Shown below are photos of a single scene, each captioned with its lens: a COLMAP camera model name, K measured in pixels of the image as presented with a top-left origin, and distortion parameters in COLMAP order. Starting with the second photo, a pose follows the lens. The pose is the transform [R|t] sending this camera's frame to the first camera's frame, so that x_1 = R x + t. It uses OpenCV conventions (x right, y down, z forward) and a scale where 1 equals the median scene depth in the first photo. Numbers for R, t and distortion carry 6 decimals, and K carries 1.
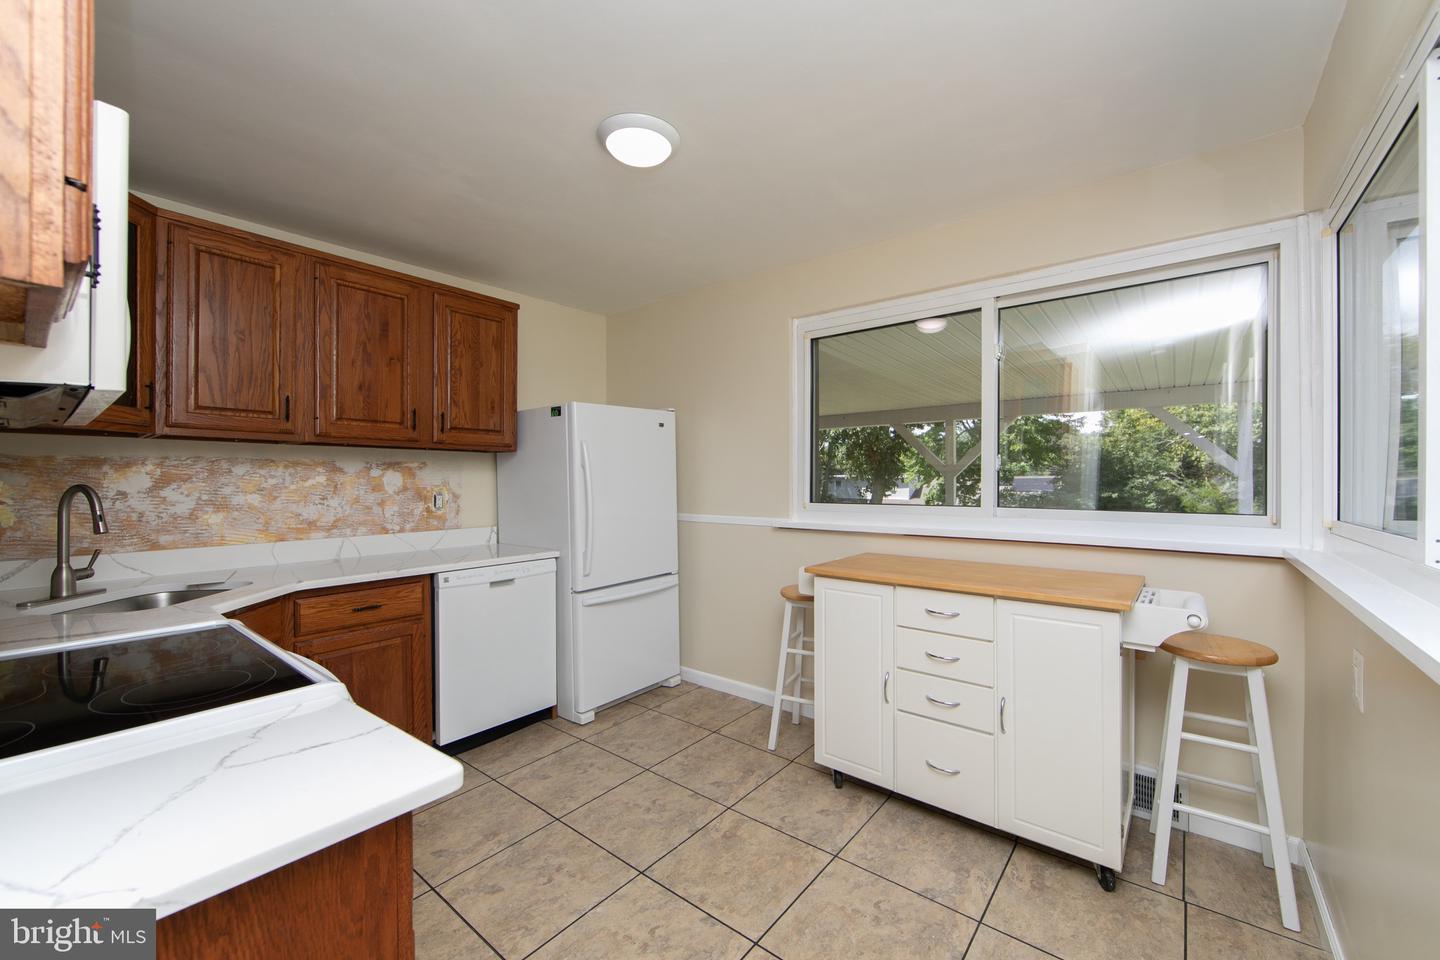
lens RADIAL K [[561.4, 0, 715.6], [0, 561.4, 482.0], [0, 0, 1]] dist [-0.015704, 0.000129]
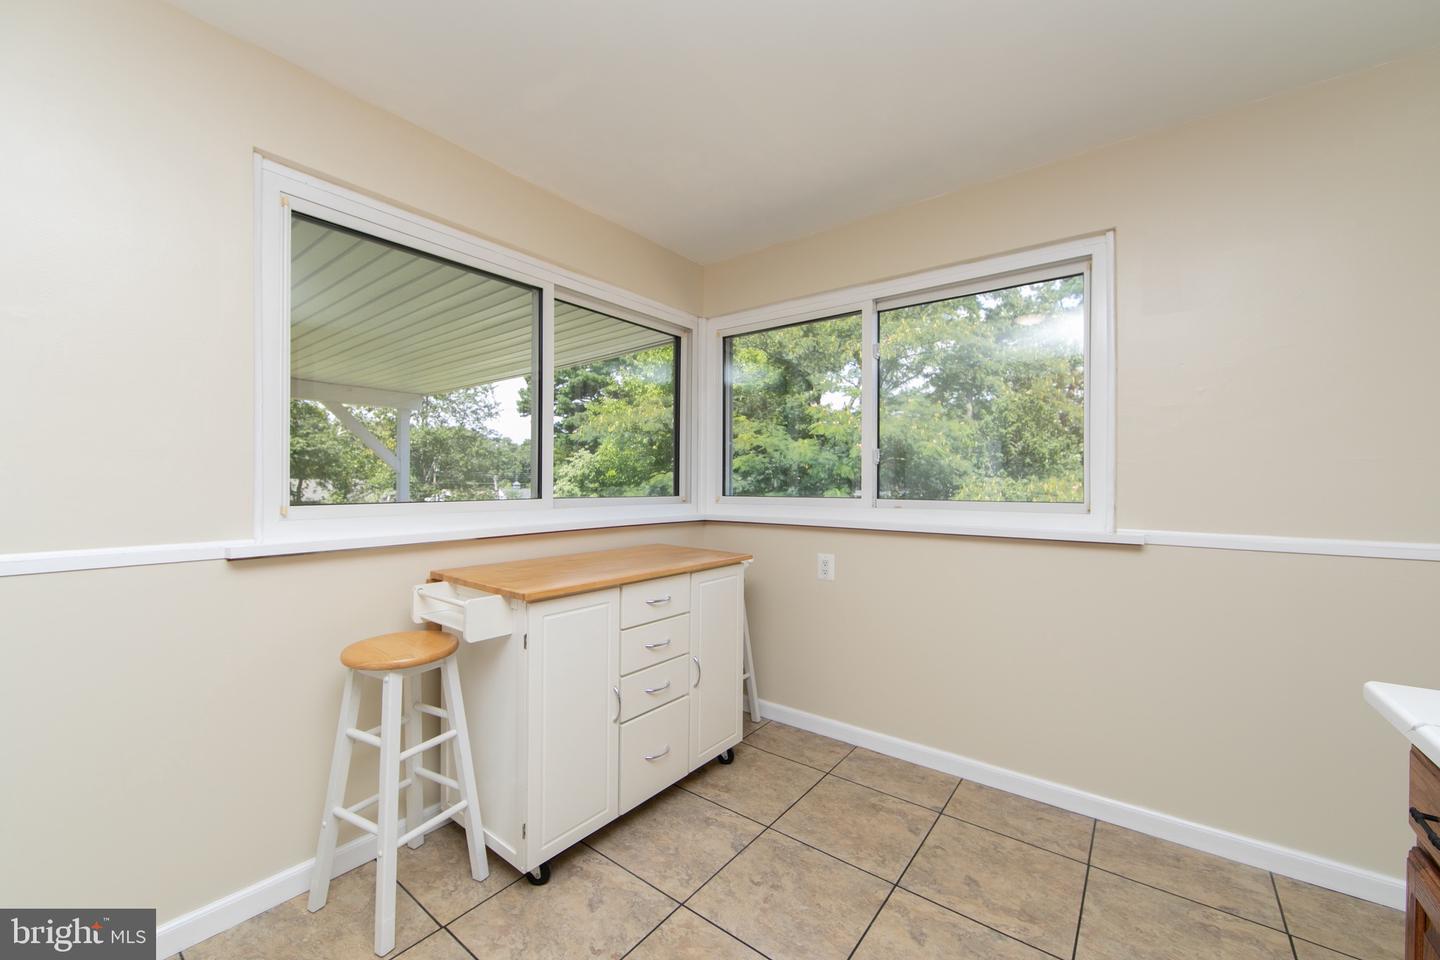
lens RADIAL K [[561.4, 0, 715.6], [0, 561.4, 482.0], [0, 0, 1]] dist [-0.015704, 0.000129]
pose [[-0.031079, -0.006306, 0.999497, -0.647421], [-0.001061, 0.999980, 0.006276, 0.008331], [-0.999516, -0.000865, -0.031085, 0.974091]]
